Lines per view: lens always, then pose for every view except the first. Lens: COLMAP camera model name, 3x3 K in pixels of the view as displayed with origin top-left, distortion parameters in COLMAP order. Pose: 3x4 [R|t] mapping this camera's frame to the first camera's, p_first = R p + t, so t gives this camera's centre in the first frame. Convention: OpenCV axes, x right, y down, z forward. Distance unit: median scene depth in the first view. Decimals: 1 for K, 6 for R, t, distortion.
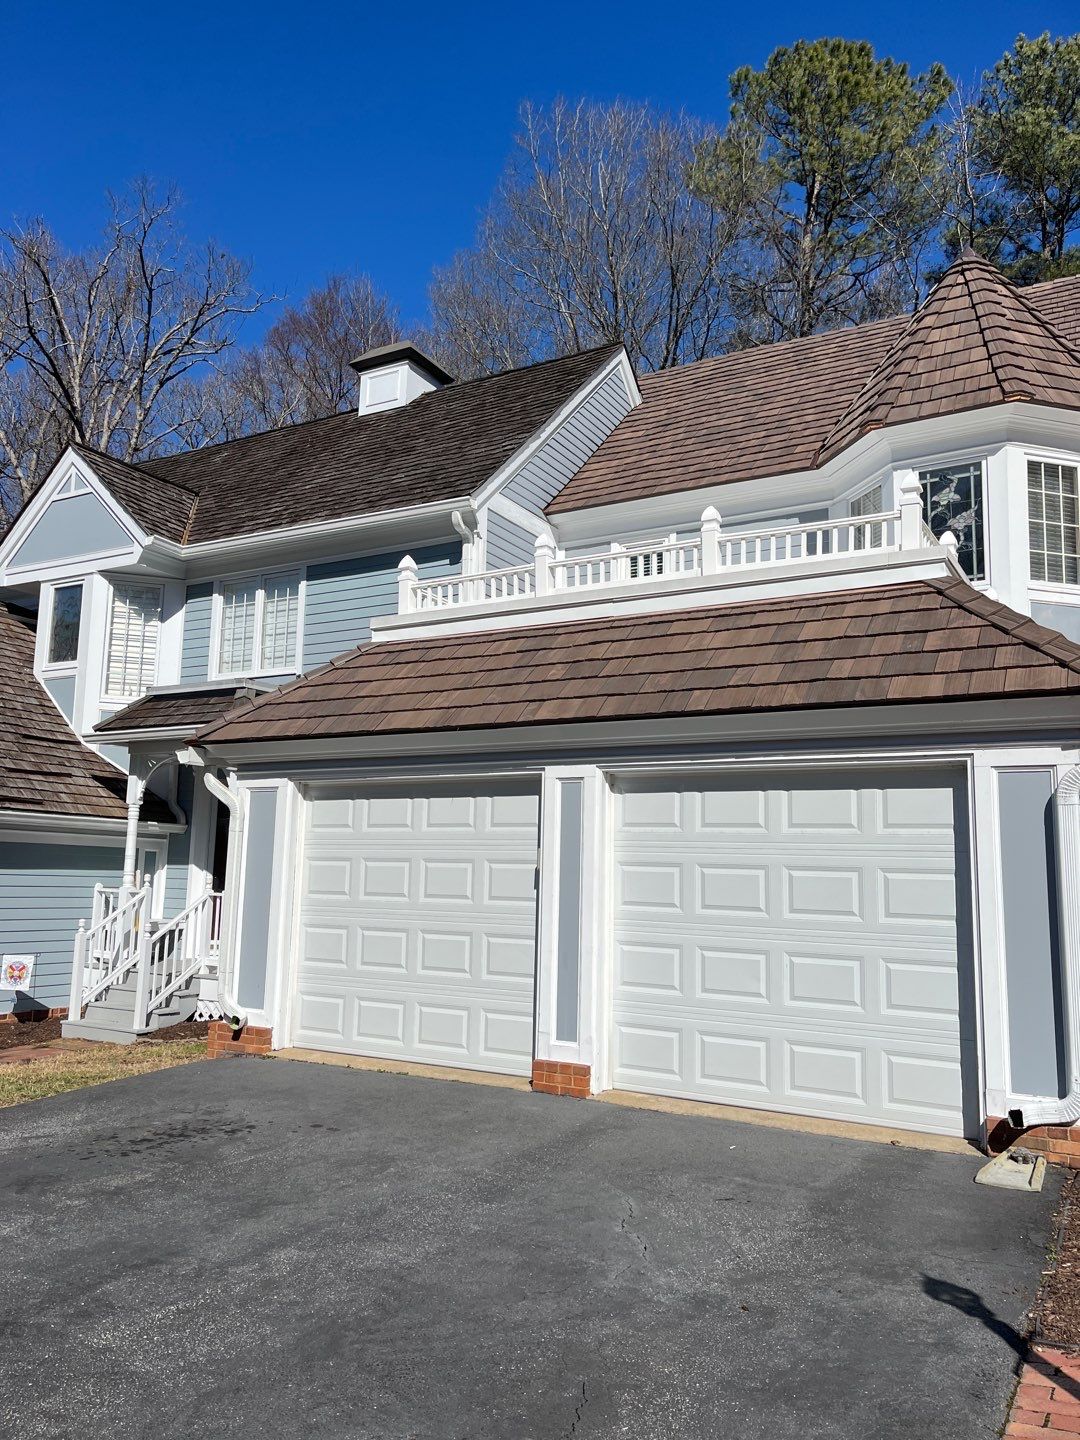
lens RADIAL K [[1074.3, 0, 538.0], [0, 1074.3, 723.4], [0, 0, 1]] dist [0.035711, -0.011179]
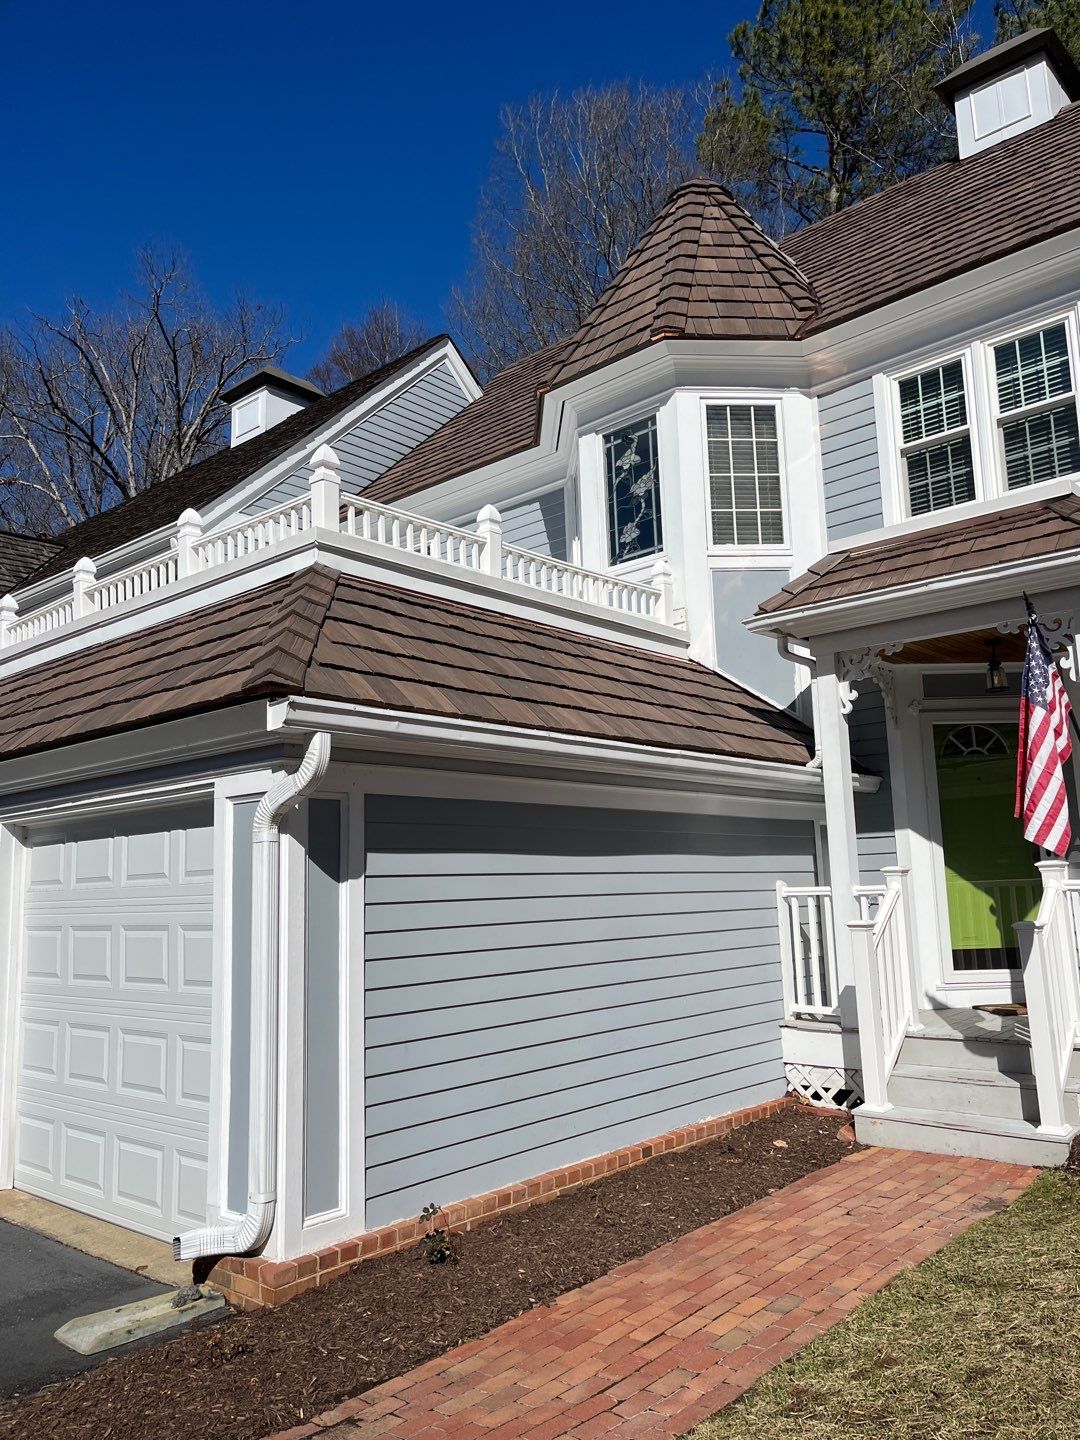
lens RADIAL K [[1074.3, 0, 541.3], [0, 1074.3, 717.8], [0, 0, 1]] dist [0.035711, -0.011179]
pose [[0.979216, -0.084878, -0.184206, 0.453154], [0.082054, 0.996364, -0.022911, 0.010177], [0.185481, 0.007320, 0.982621, 0.143135]]
